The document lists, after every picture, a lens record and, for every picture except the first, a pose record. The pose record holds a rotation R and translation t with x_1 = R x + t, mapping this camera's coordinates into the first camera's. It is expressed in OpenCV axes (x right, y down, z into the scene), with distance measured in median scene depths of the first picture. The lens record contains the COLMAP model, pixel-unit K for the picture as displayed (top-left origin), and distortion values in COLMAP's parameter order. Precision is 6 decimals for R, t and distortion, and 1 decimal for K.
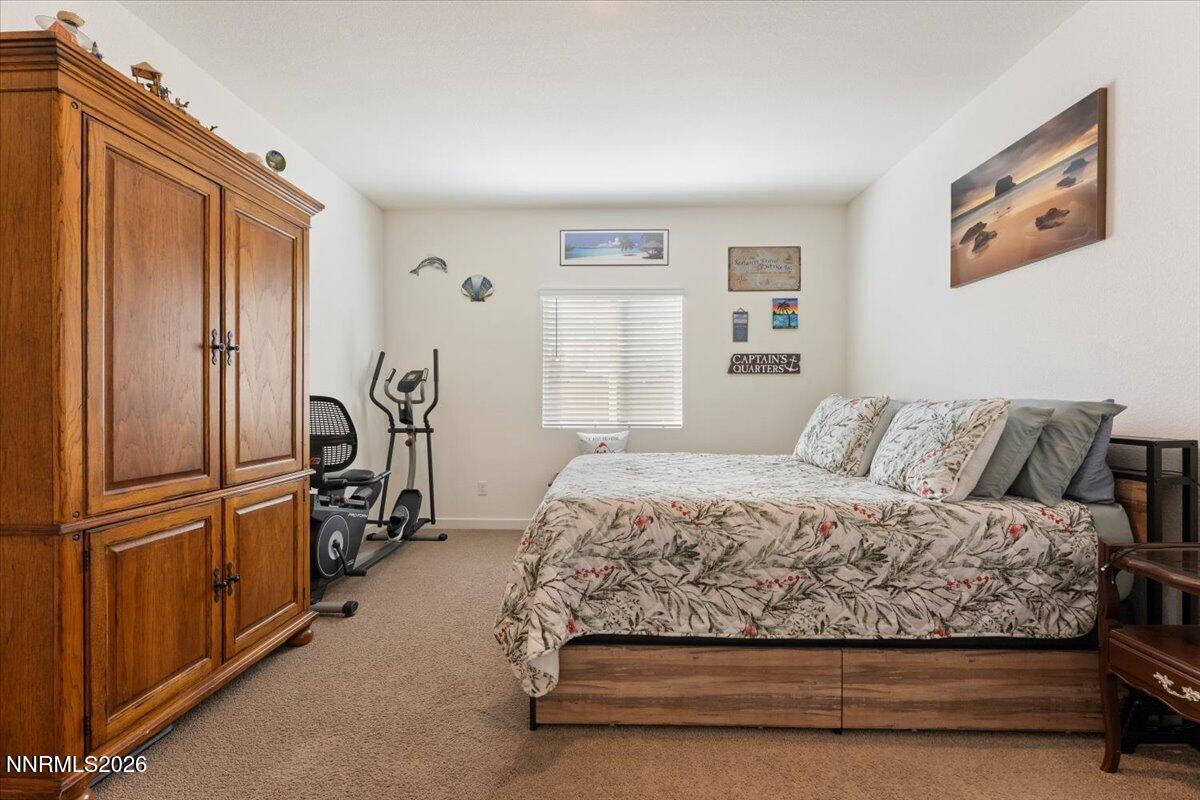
lens RADIAL K [[512.3, 0, 600.5], [0, 512.3, 399.7], [0, 0, 1]] dist [0.001679, 0.000600]
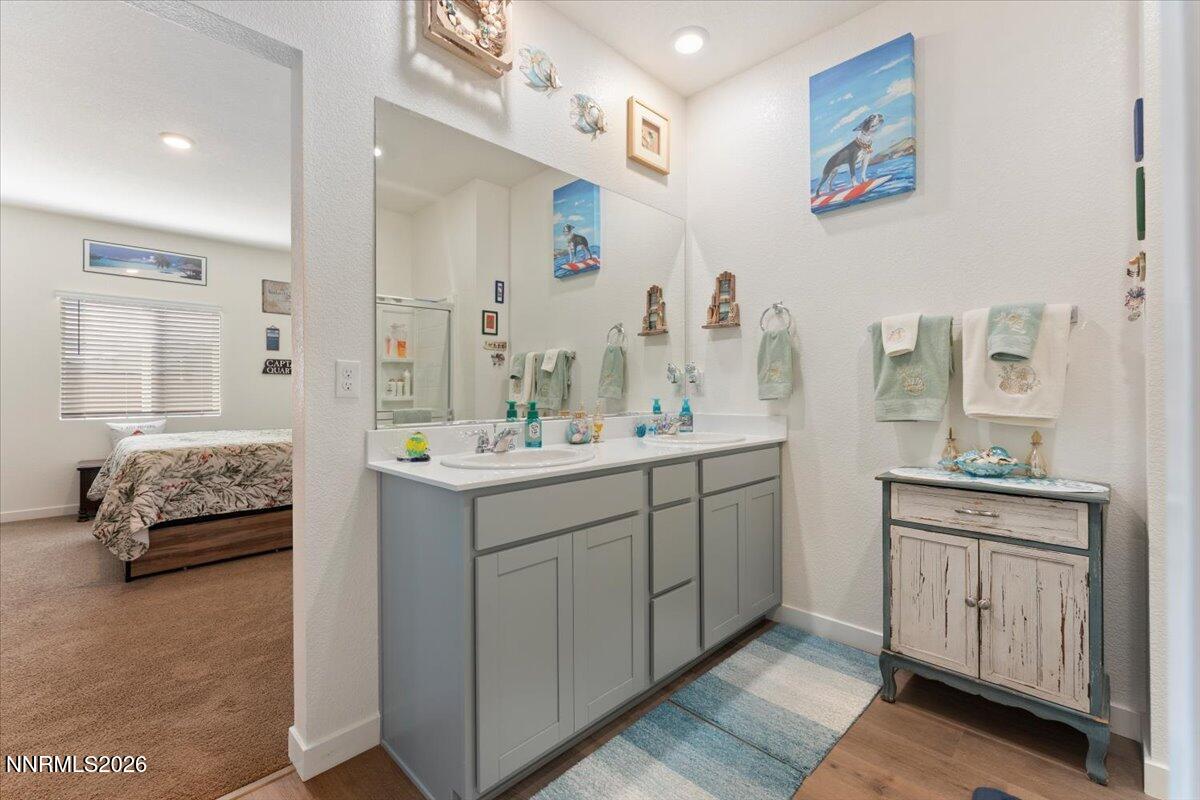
lens RADIAL K [[512.3, 0, 596.6], [0, 512.3, 392.8], [0, 0, 1]] dist [0.001679, 0.000600]
pose [[0.686986, -0.000267, 0.726670, -0.309112], [0.001807, 0.999997, -0.001341, 0.003633], [-0.726668, 0.002235, 0.686985, -1.384306]]
